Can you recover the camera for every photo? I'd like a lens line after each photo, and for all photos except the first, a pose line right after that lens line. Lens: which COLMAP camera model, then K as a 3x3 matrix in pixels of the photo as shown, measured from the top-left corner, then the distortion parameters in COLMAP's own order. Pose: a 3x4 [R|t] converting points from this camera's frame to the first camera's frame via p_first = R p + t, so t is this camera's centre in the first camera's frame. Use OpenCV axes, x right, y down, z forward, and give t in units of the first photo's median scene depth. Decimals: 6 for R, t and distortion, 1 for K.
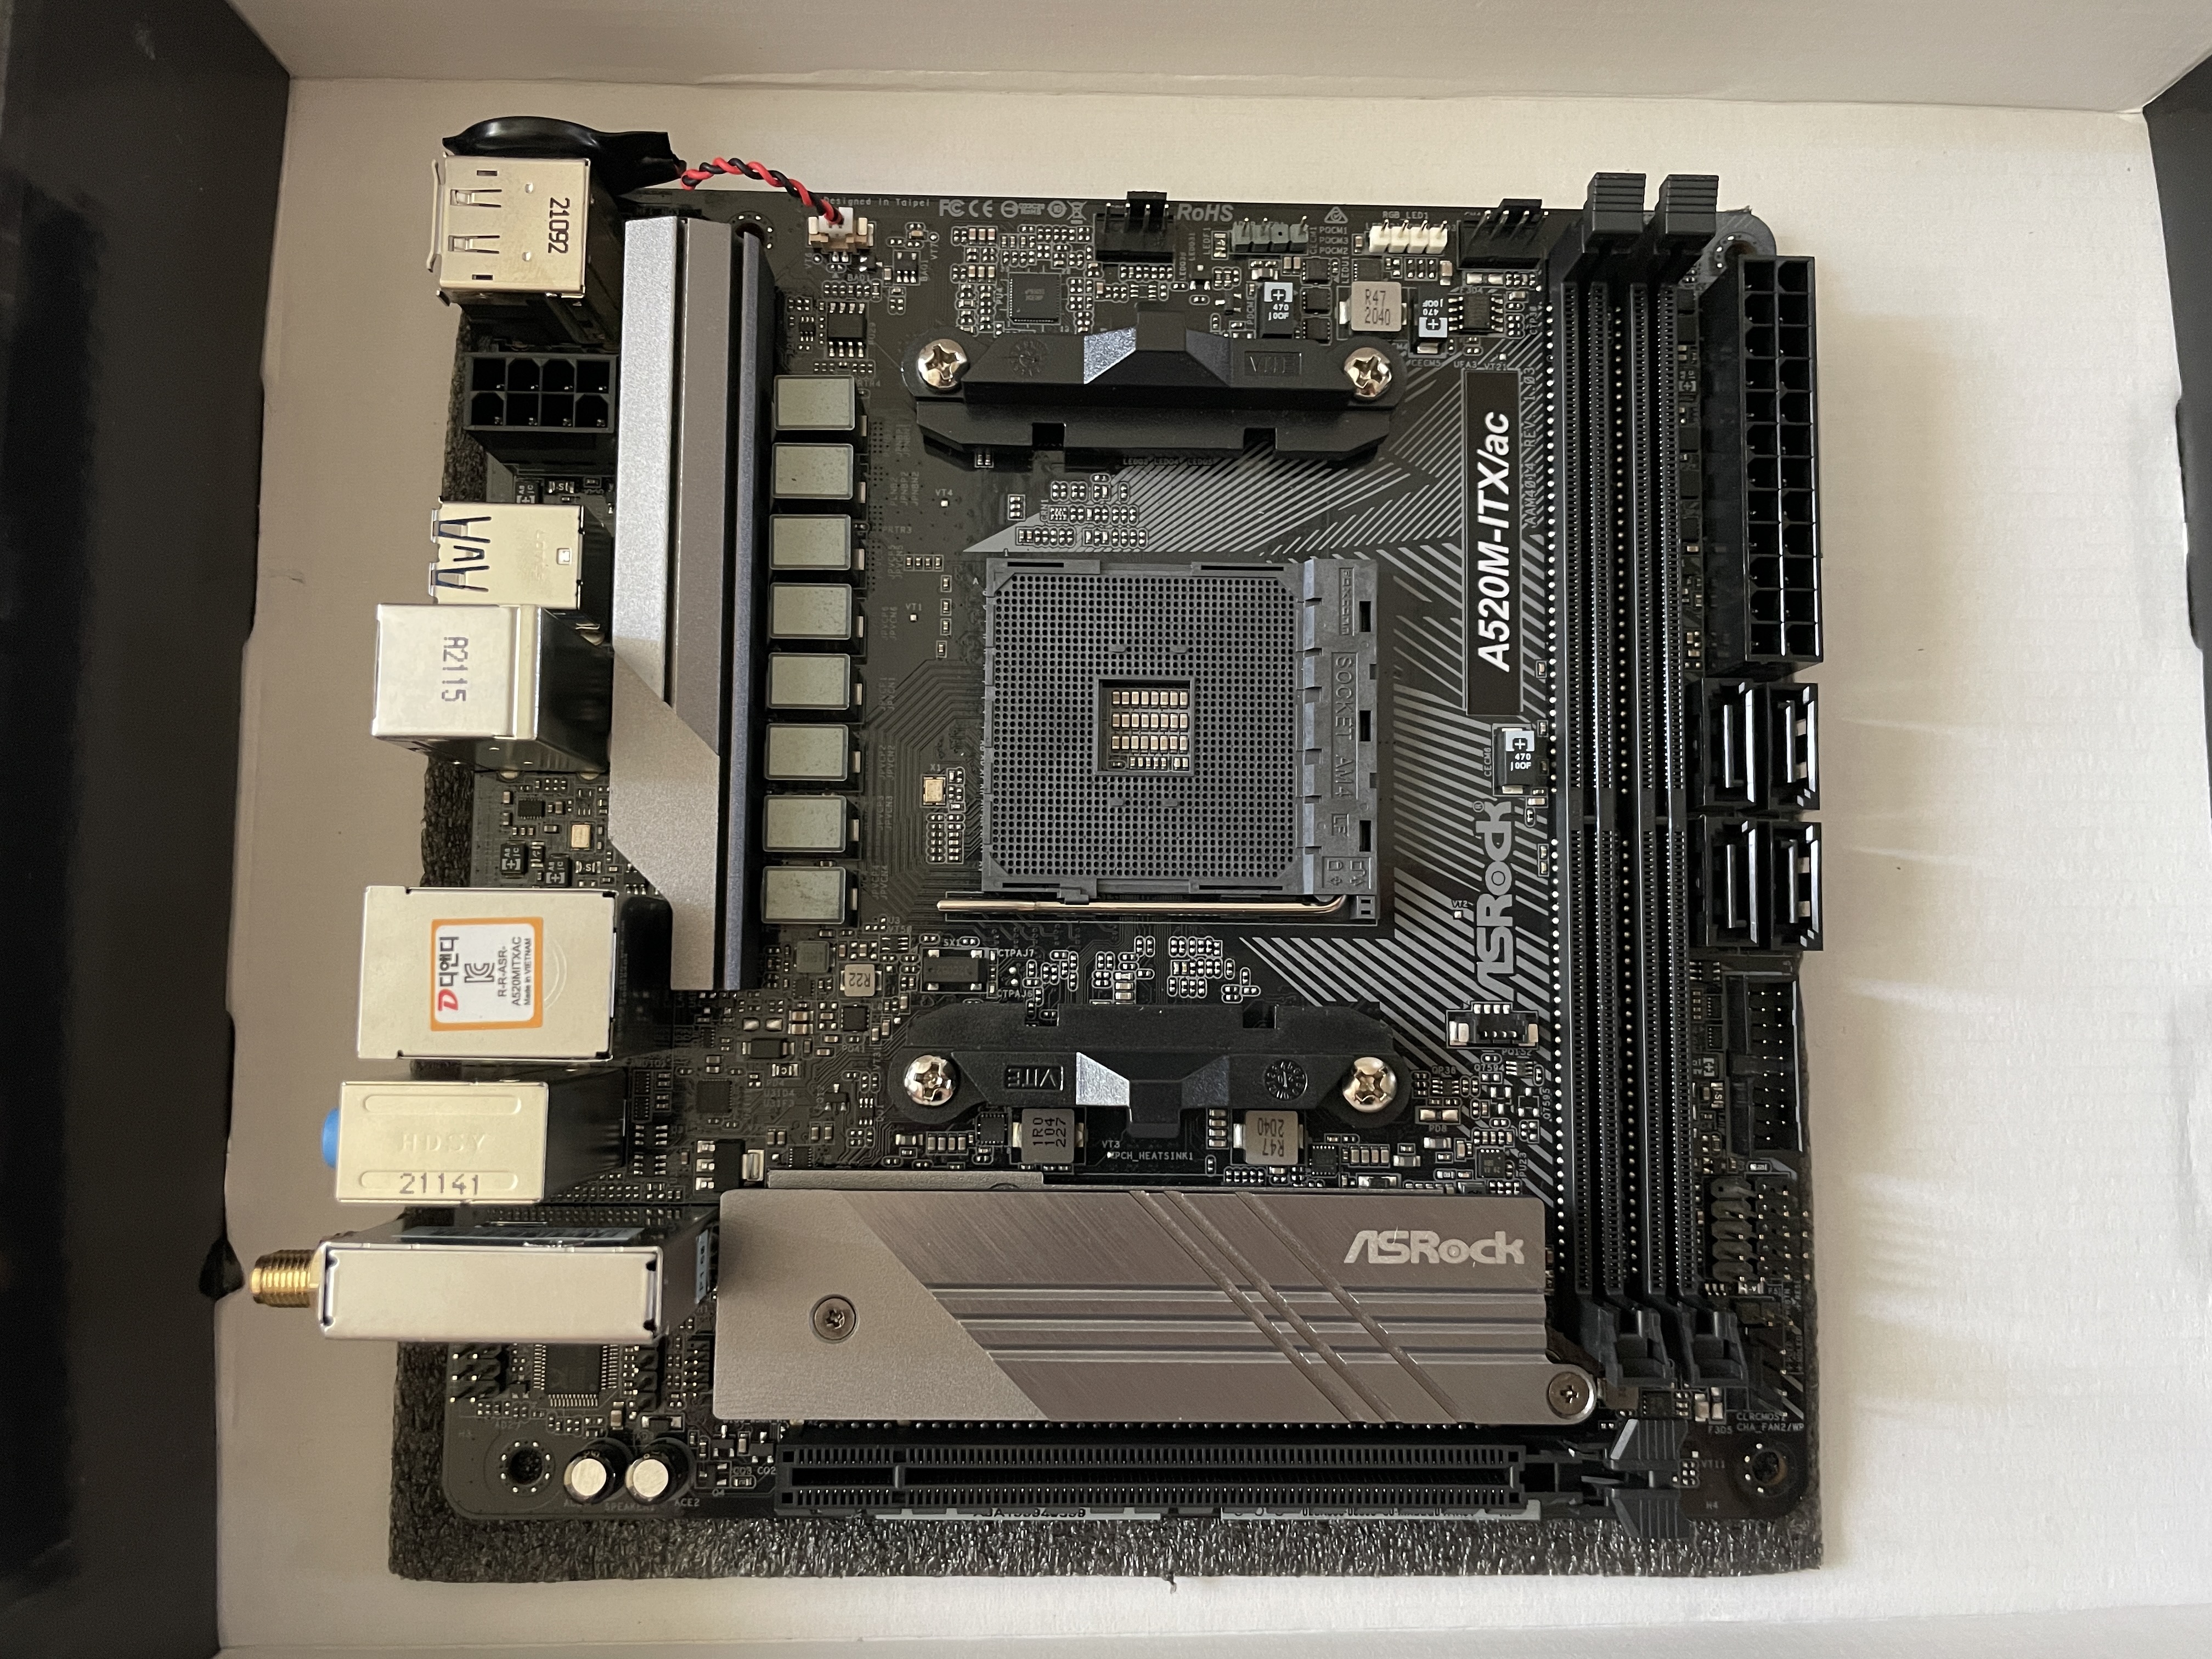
lens RADIAL K [[1661.0, 0, 1110.7], [0, 1661.0, 825.7], [0, 0, 1]] dist [0.107262, -0.261383]
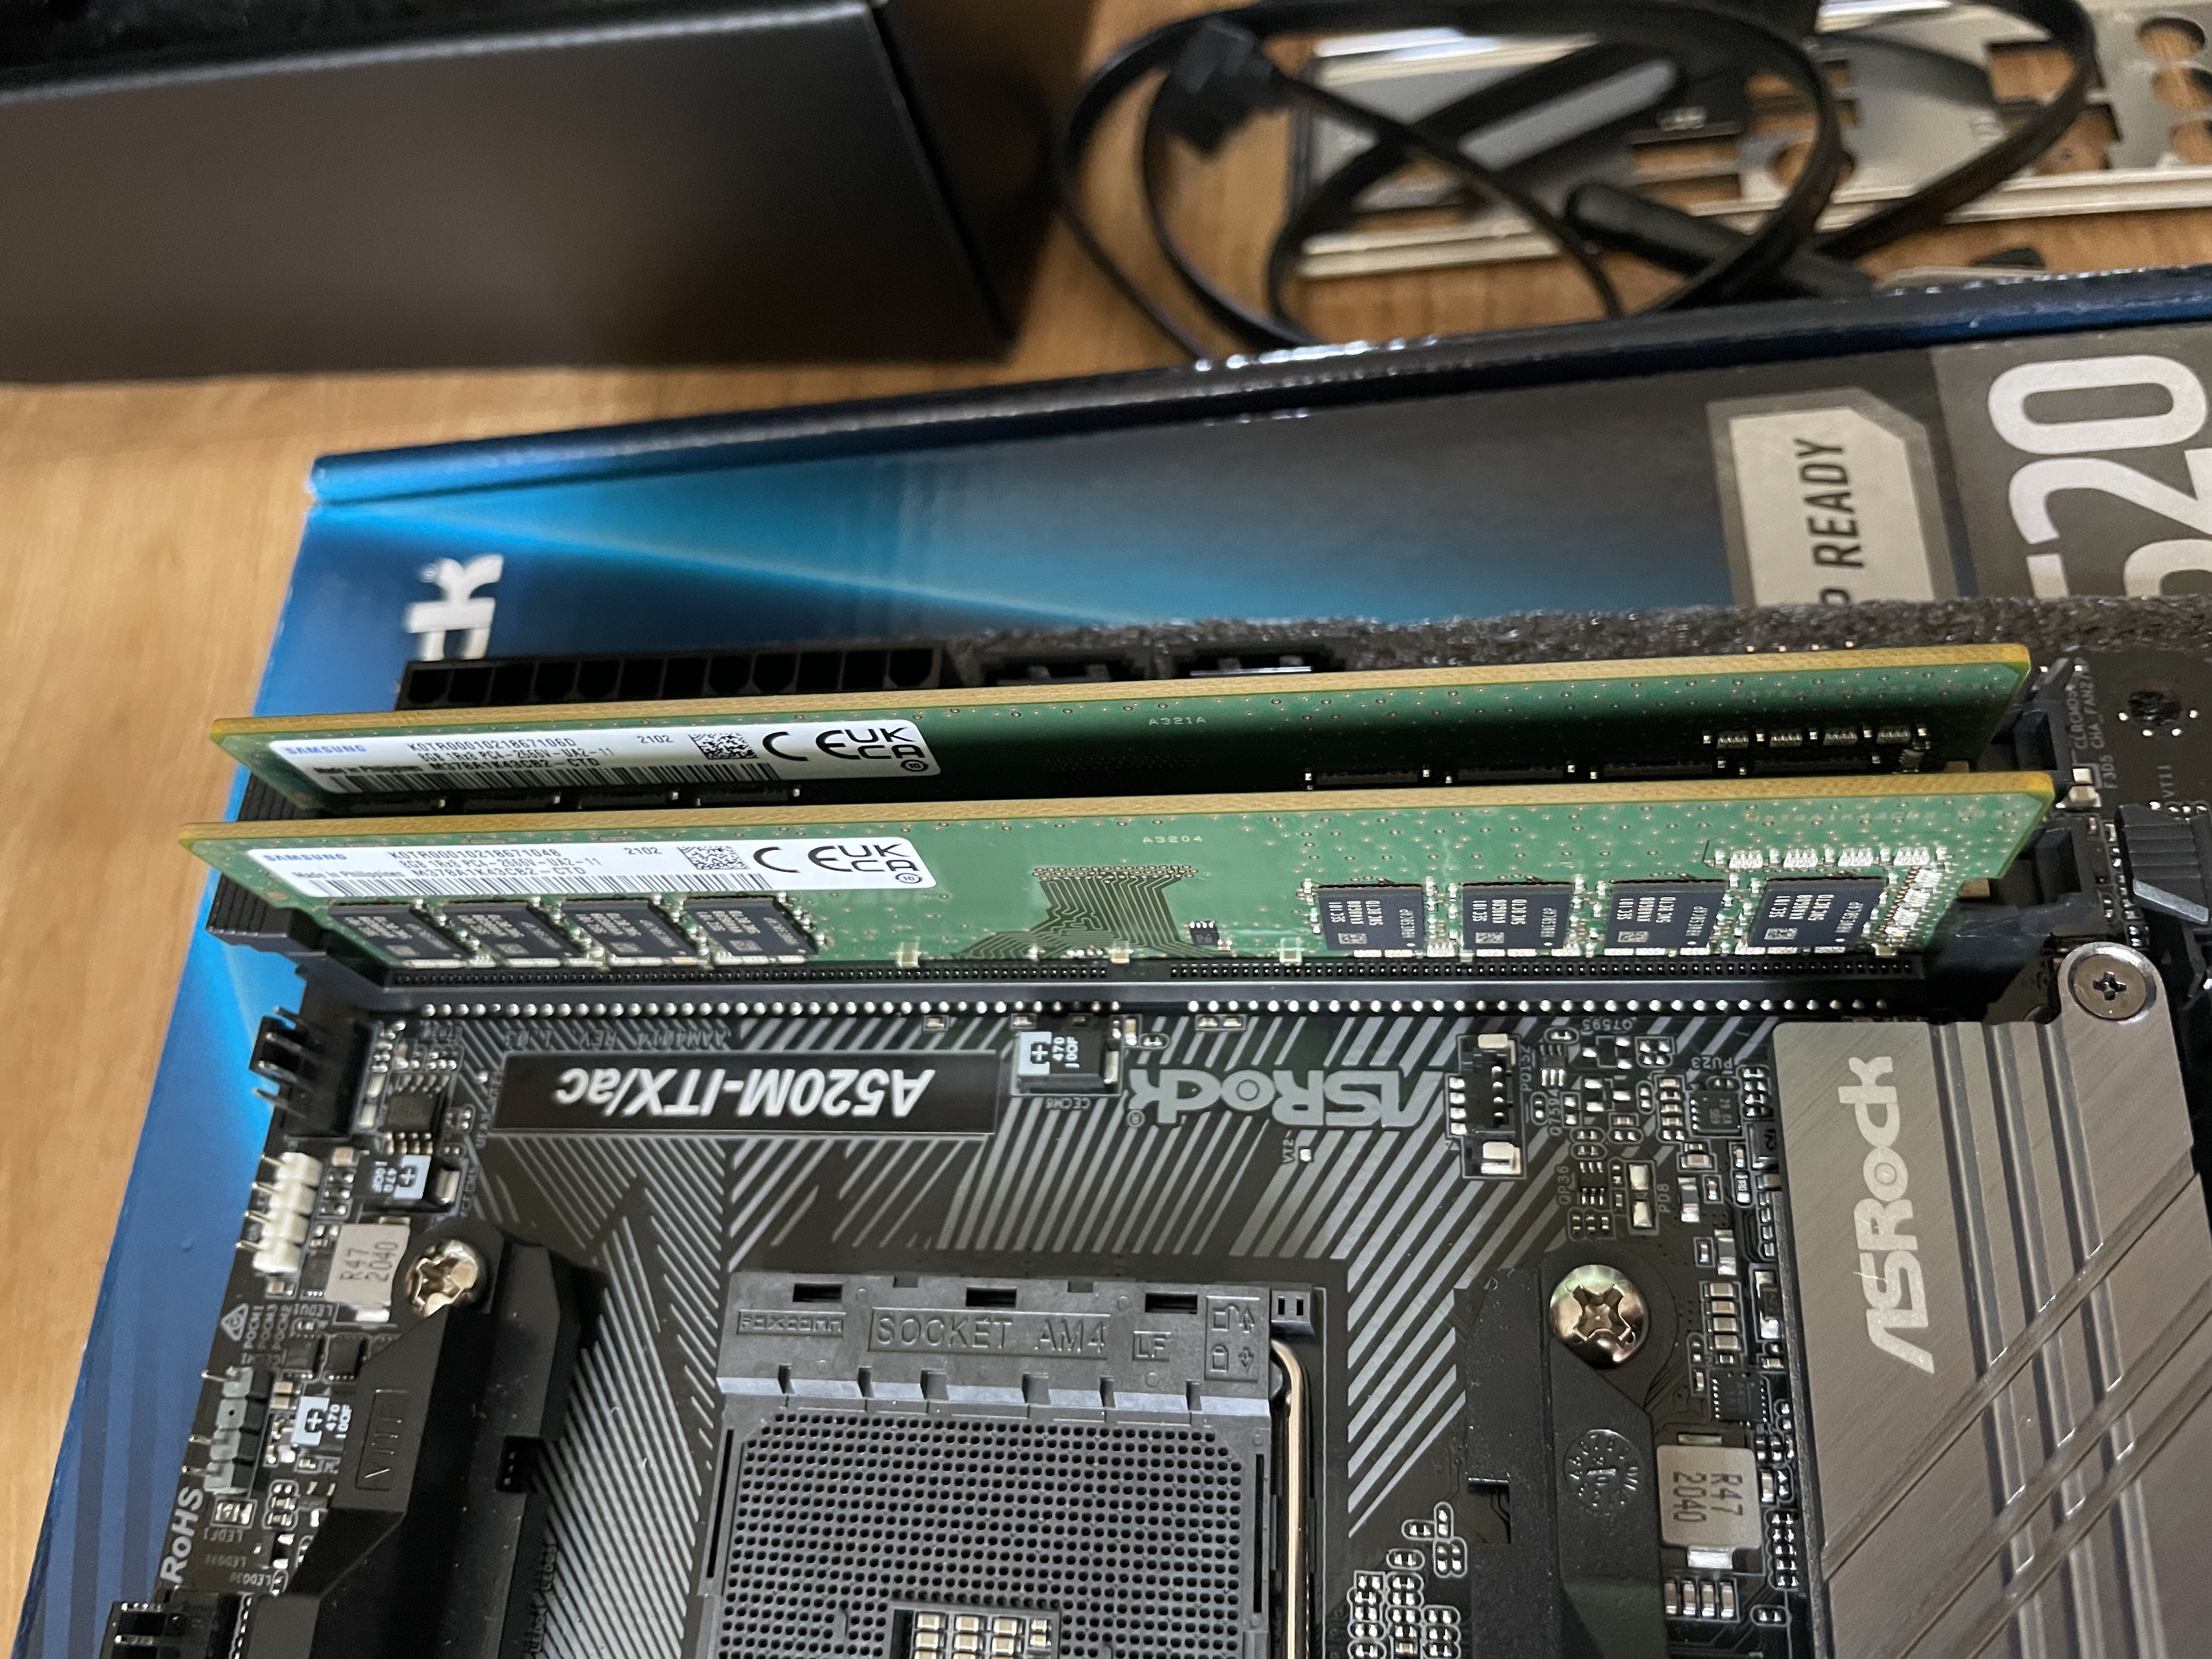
lens RADIAL K [[1735.1, 0, 1091.8], [0, 1735.1, 825.4], [0, 0, 1]] dist [0.112300, -0.295805]
pose [[0.045619, -0.916894, 0.396516, 0.059373], [0.994196, 0.002959, -0.107541, 0.043848], [0.097431, 0.399121, 0.911707, 0.350979]]
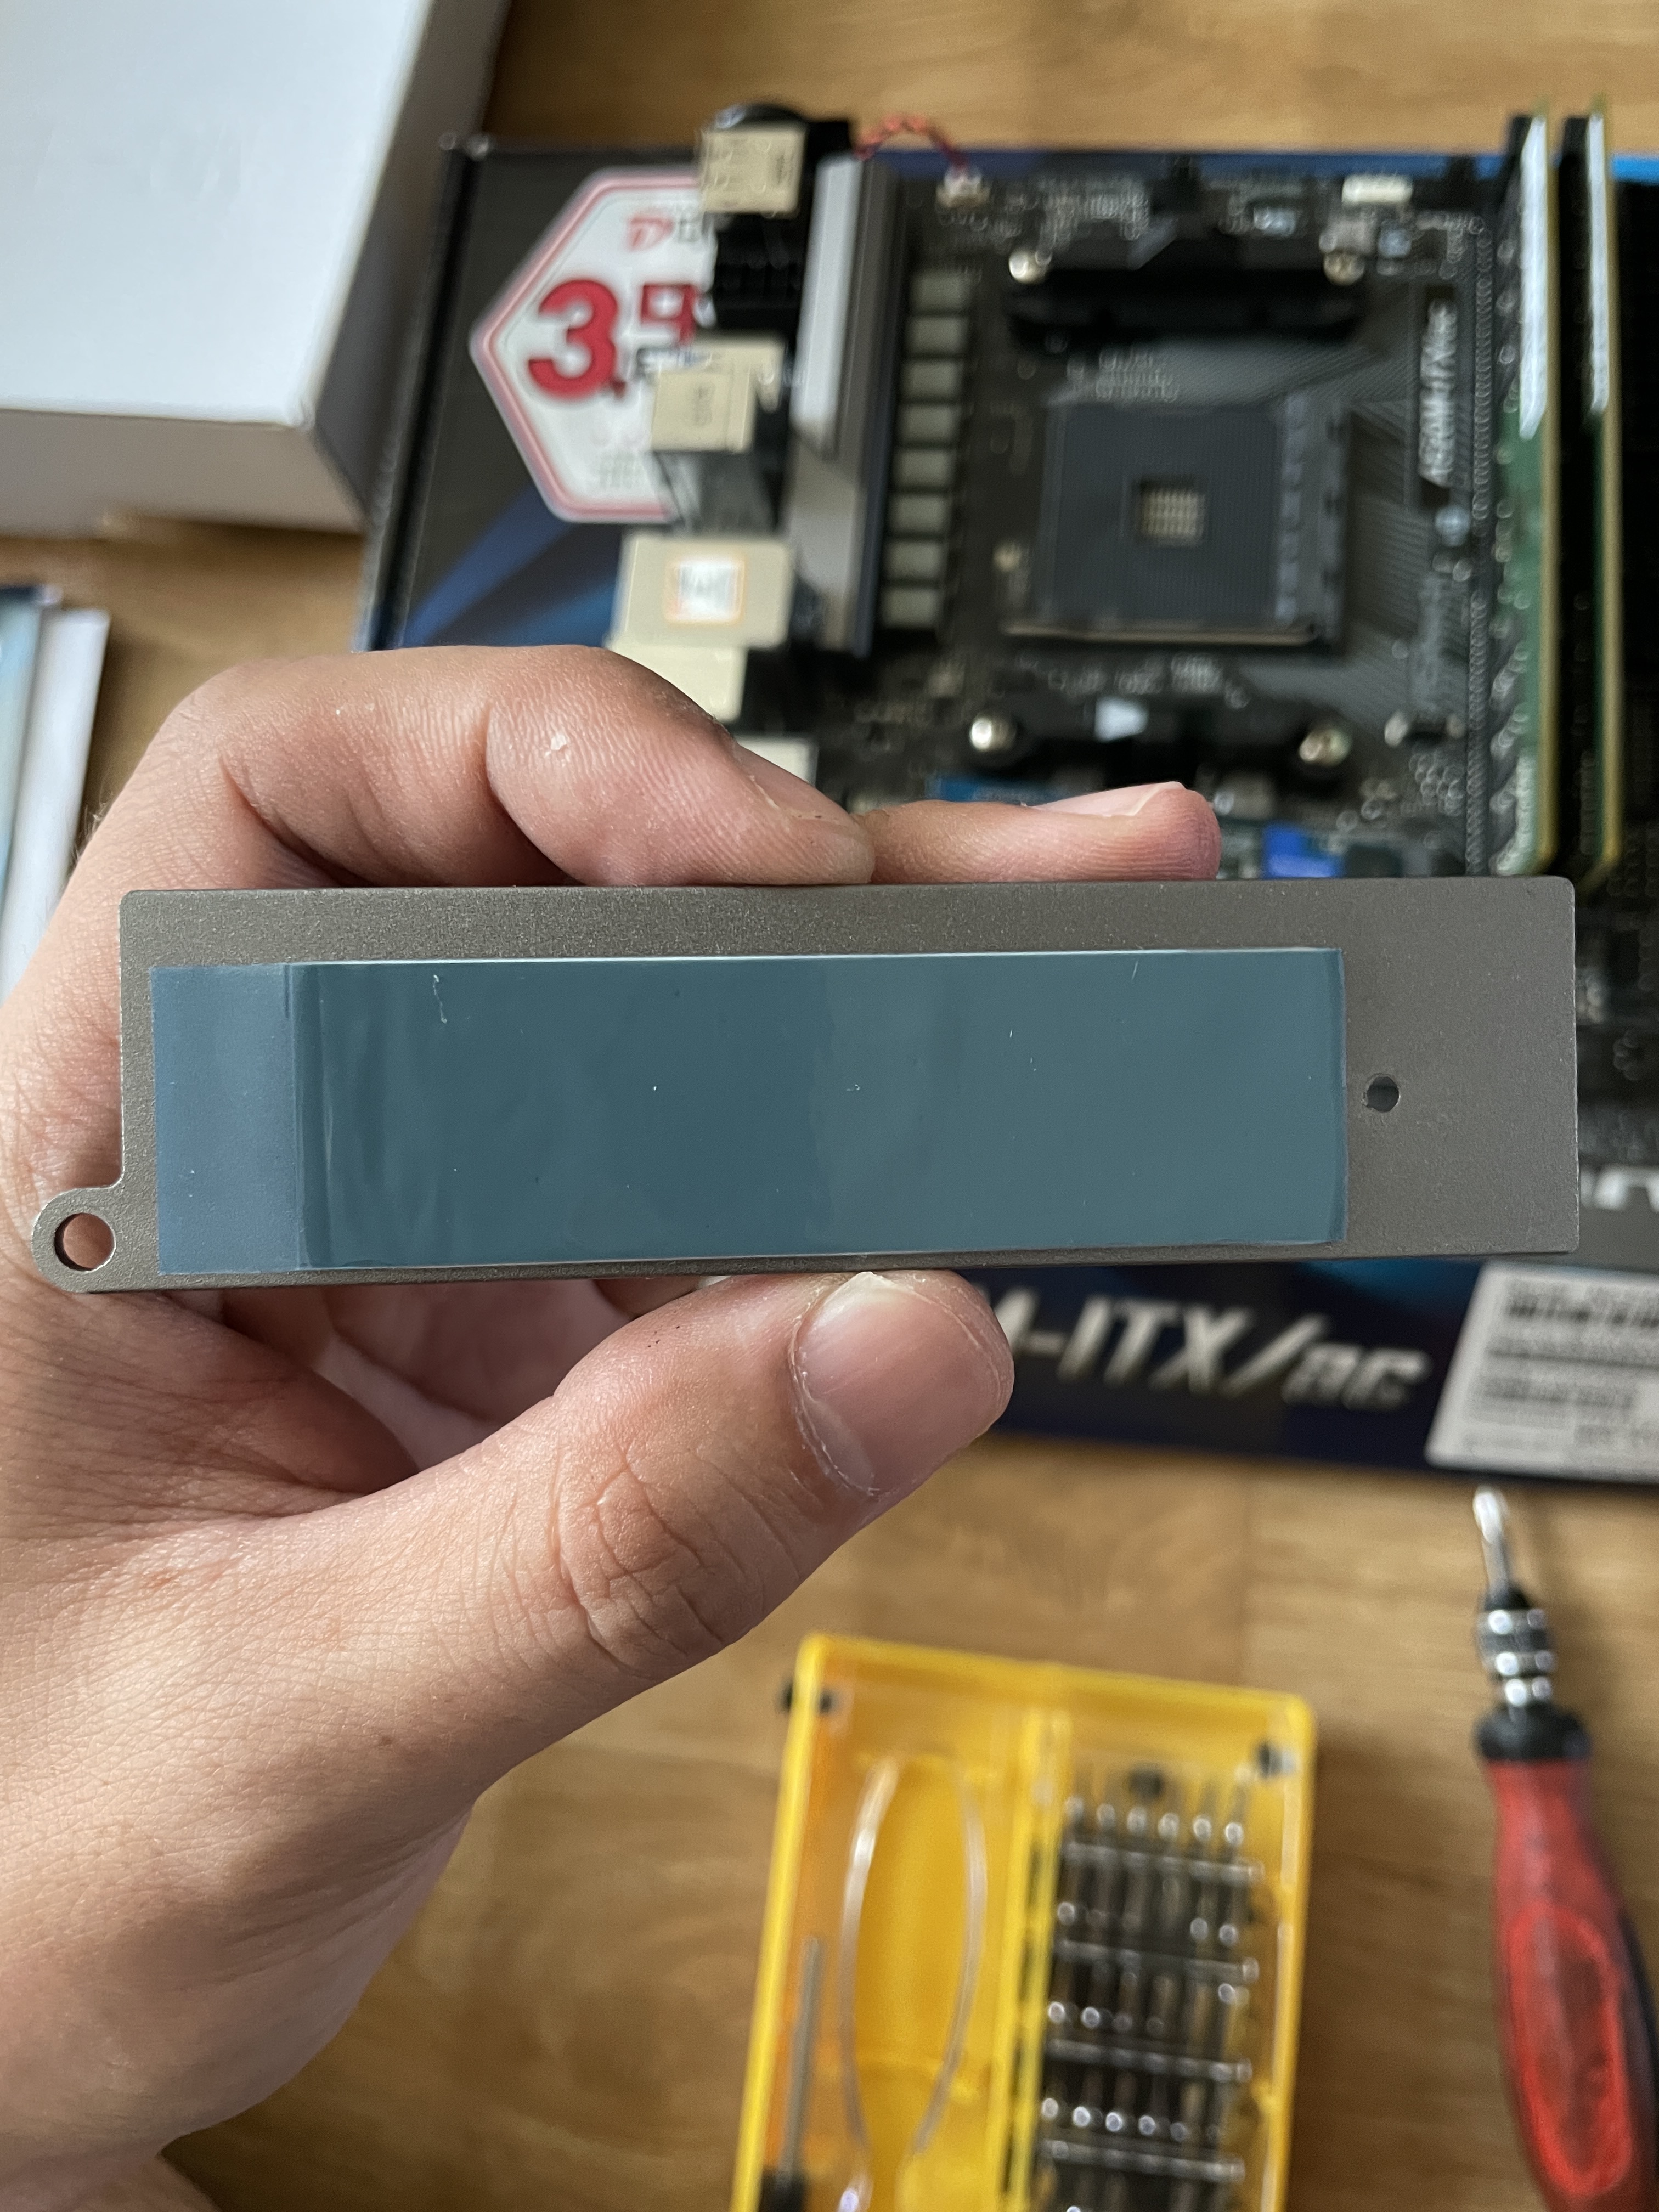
lens RADIAL K [[1701.7, 0, 829.5], [0, 1701.7, 1106.0], [0, 0, 1]] dist [0.047283, -0.108100]
pose [[0.984774, 0.048045, -0.167069, 0.007413], [-0.067513, 0.991313, -0.112872, 0.597873], [0.160195, 0.122433, 0.979463, -0.352237]]
